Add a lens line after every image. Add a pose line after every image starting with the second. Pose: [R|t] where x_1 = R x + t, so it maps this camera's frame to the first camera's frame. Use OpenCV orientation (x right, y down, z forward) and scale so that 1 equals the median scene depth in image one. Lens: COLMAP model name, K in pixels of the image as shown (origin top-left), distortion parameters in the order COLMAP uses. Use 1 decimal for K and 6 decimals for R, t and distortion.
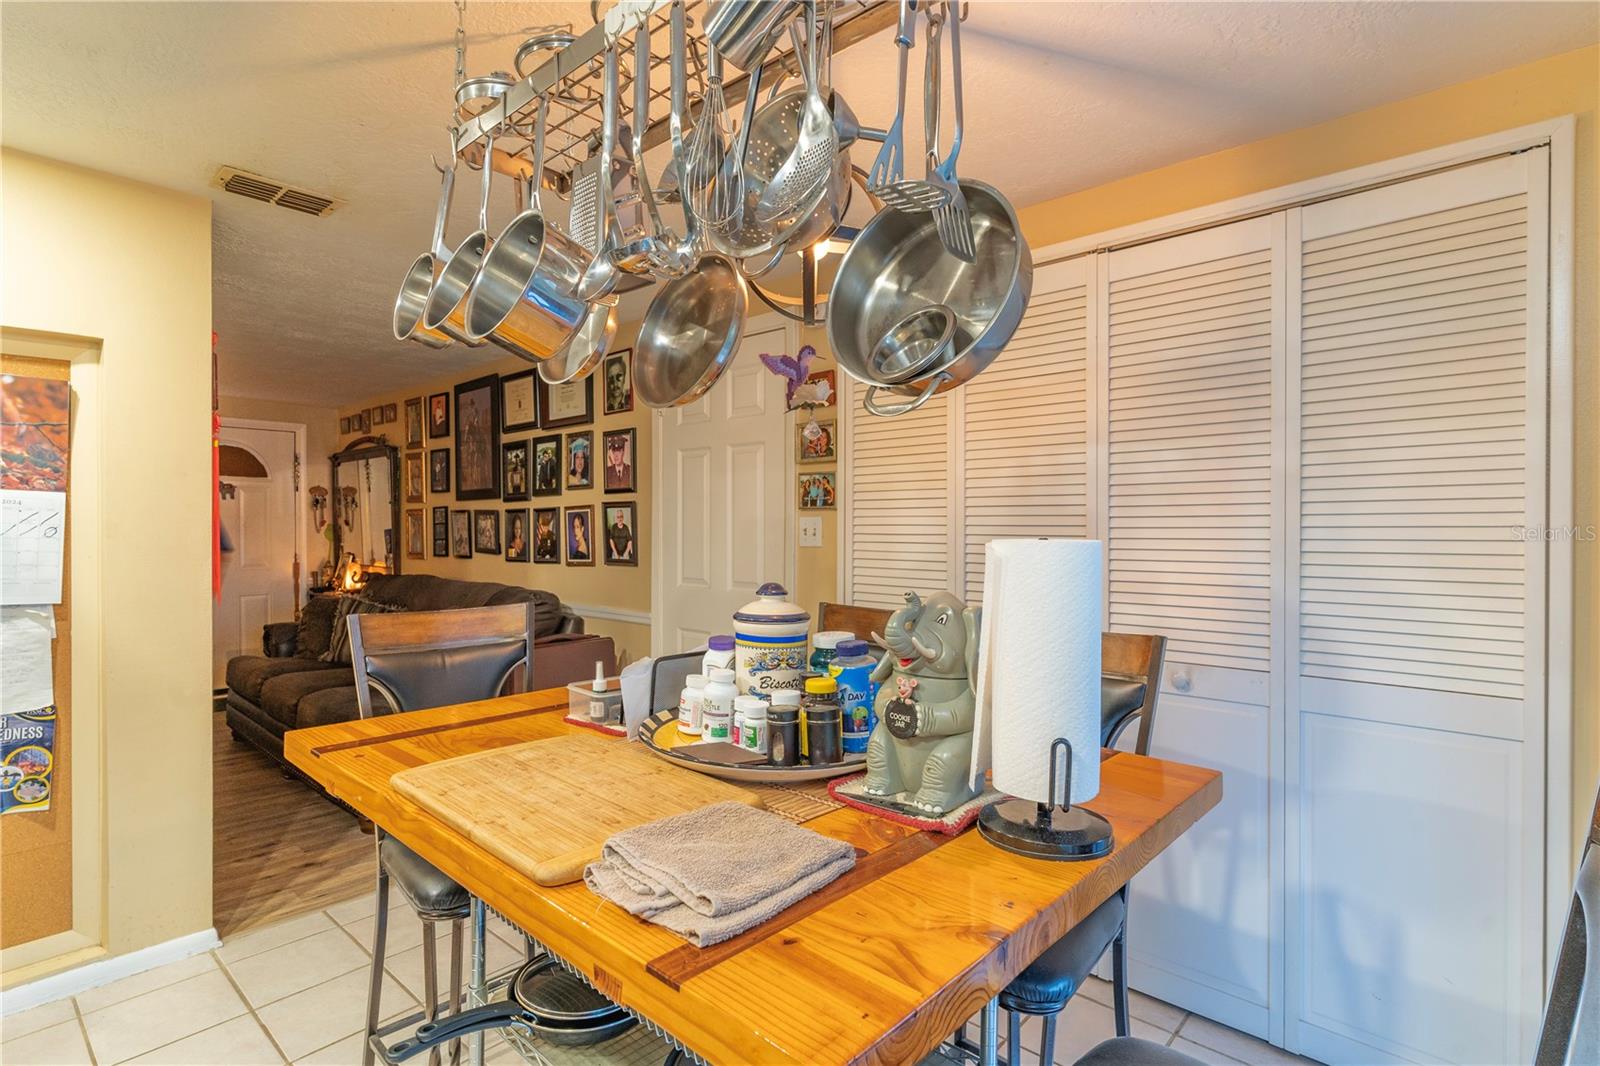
lens RADIAL K [[777.0, 0, 798.9], [0, 777.0, 534.6], [0, 0, 1]] dist [0.003684, -0.000395]
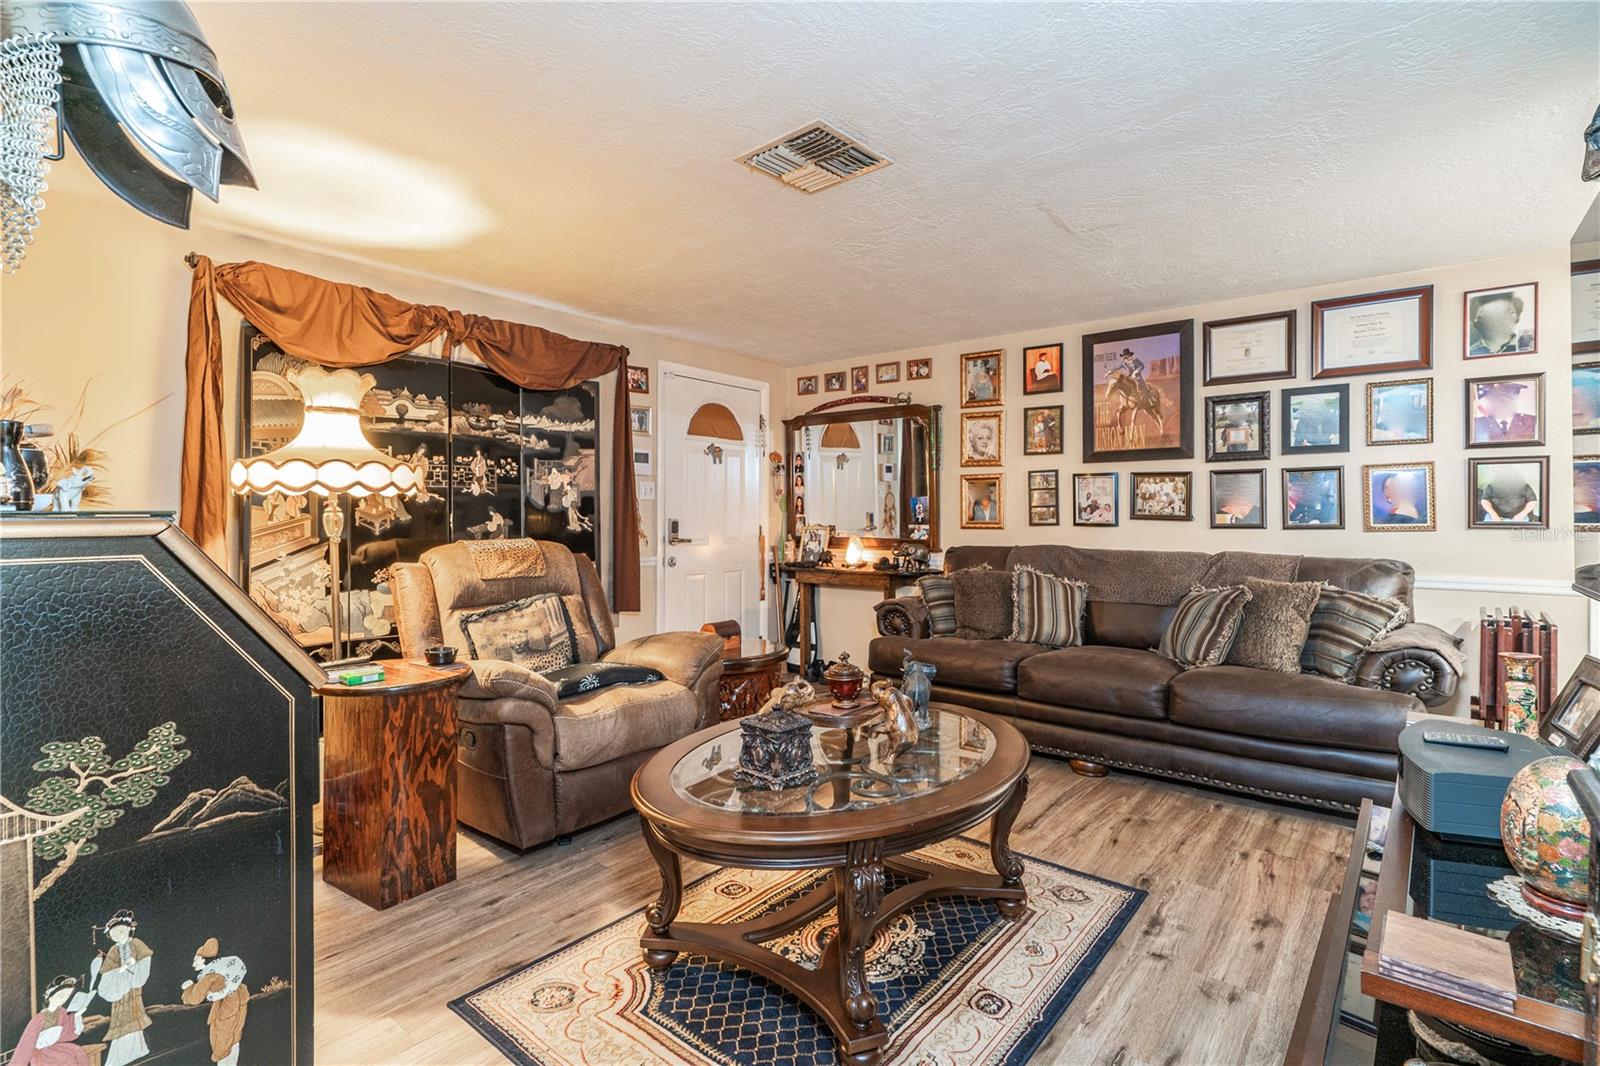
lens RADIAL K [[777.0, 0, 809.8], [0, 777.0, 521.8], [0, 0, 1]] dist [0.003684, -0.000395]
pose [[0.997772, 0.001176, 0.066713, -0.804834], [-0.001131, 0.999999, -0.000703, 0.024552], [-0.066713, 0.000626, 0.997772, 0.125091]]
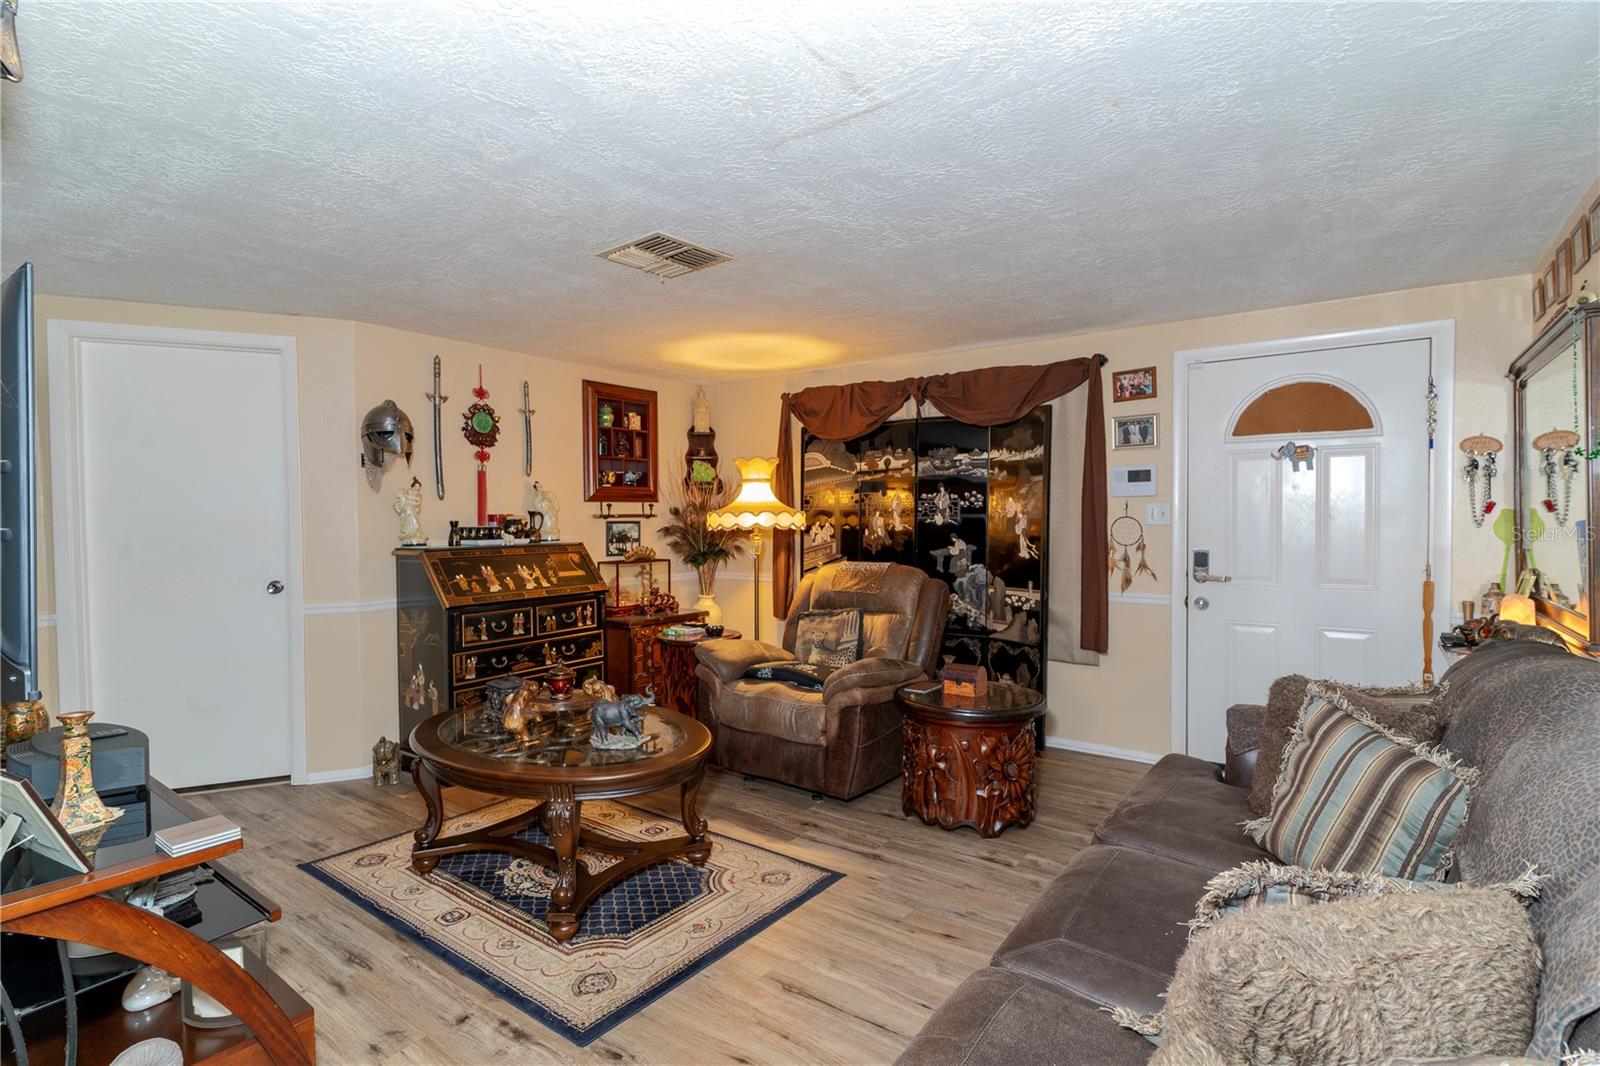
lens RADIAL K [[777.0, 0, 794.5], [0, 777.0, 528.6], [0, 0, 1]] dist [0.003684, -0.000395]
pose [[0.092144, 0.015734, -0.995621, -0.193887], [-0.002370, 0.999876, 0.015582, -0.010078], [0.995743, 0.000924, 0.092170, 0.642162]]
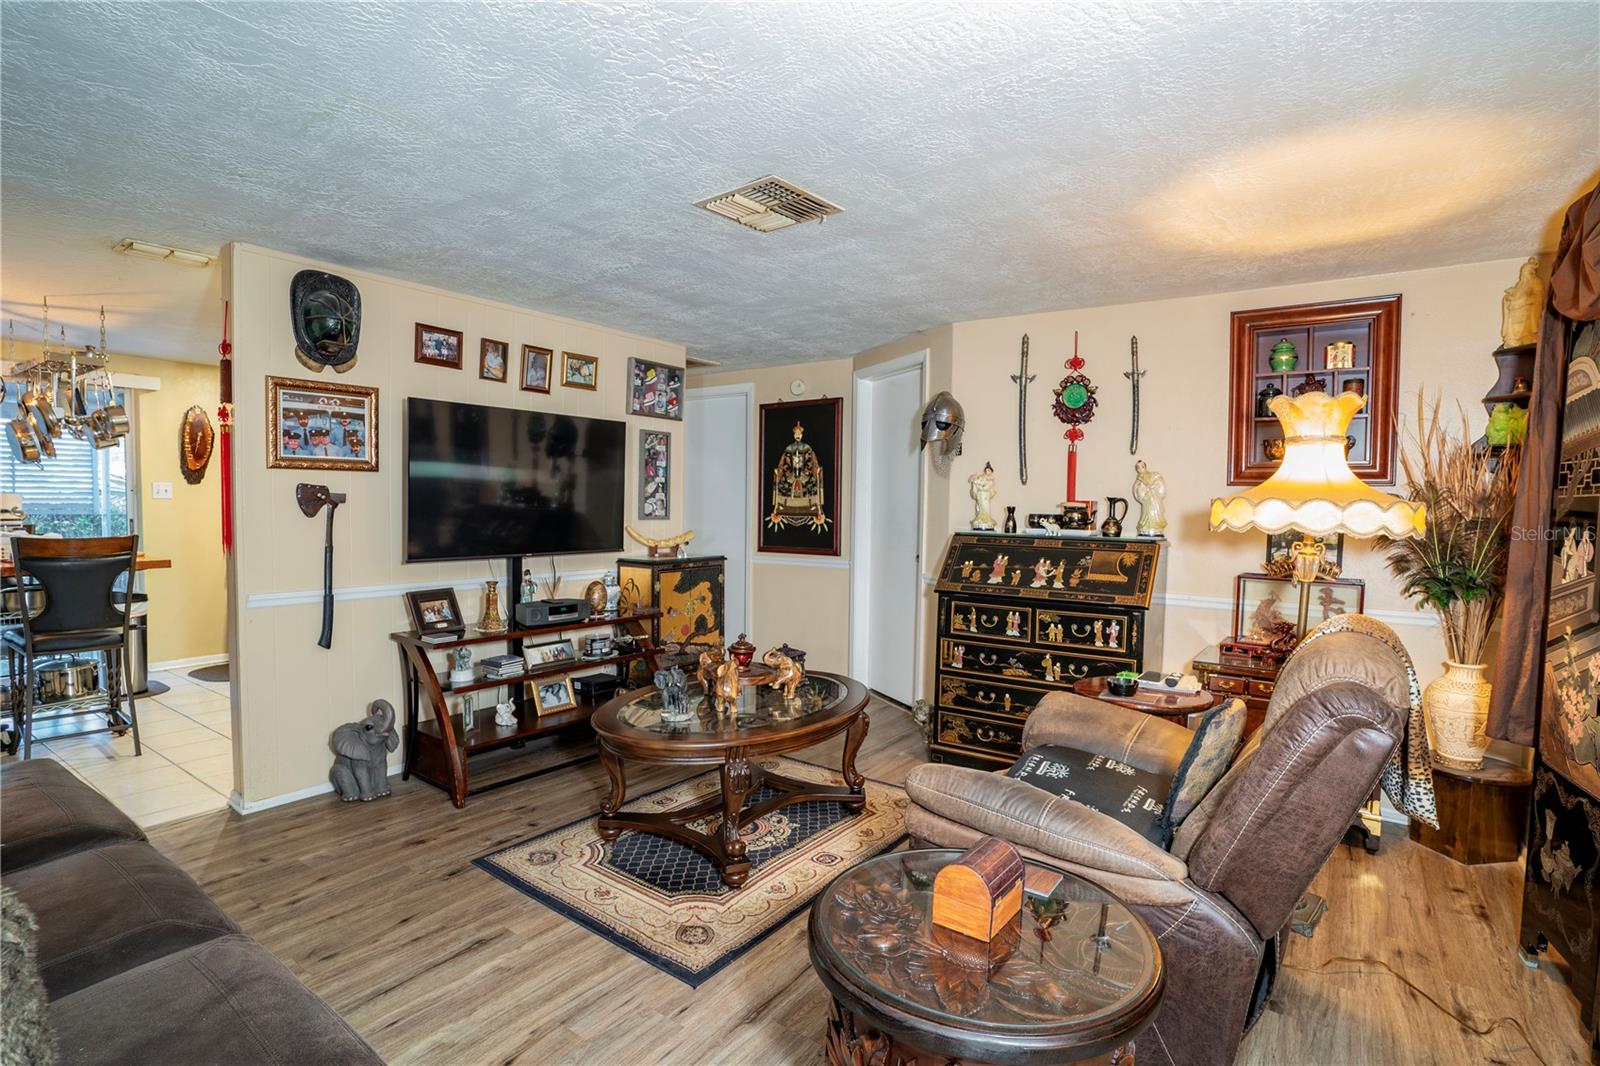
lens RADIAL K [[777.0, 0, 787.9], [0, 777.0, 547.6], [0, 0, 1]] dist [0.003684, -0.000395]
pose [[-0.996111, -0.012407, -0.087233, -0.741824], [-0.018155, 0.997693, 0.065415, -0.011024], [0.086220, 0.066744, -0.994038, 1.112313]]
